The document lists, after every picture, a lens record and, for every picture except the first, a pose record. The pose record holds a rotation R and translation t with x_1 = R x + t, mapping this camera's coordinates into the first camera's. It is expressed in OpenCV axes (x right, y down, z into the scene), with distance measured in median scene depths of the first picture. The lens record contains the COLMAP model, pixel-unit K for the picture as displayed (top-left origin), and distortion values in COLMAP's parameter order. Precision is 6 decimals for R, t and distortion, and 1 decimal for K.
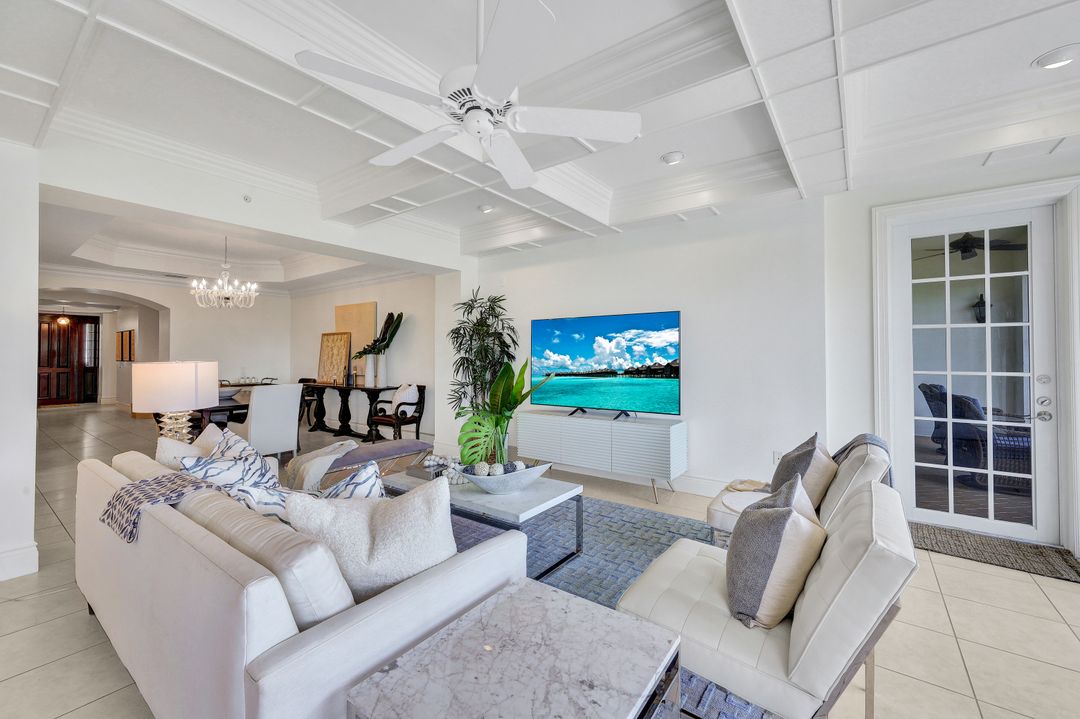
lens RADIAL K [[432.8, 0, 535.2], [0, 432.8, 353.2], [0, 0, 1]] dist [0.000710, -0.000376]
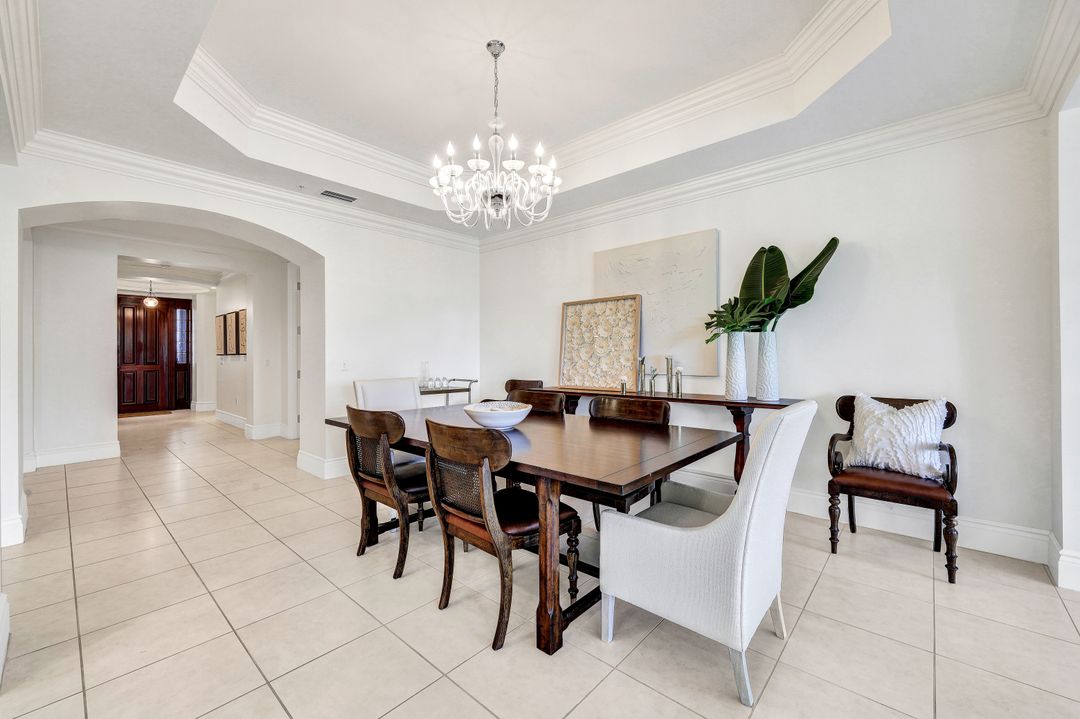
lens RADIAL K [[432.8, 0, 544.8], [0, 432.8, 358.8], [0, 0, 1]] dist [0.000710, -0.000376]
pose [[0.996128, -0.001272, -0.087908, -0.334734], [0.002284, 0.999932, 0.011420, 0.016377], [0.087887, -0.011577, 0.996063, 0.303725]]
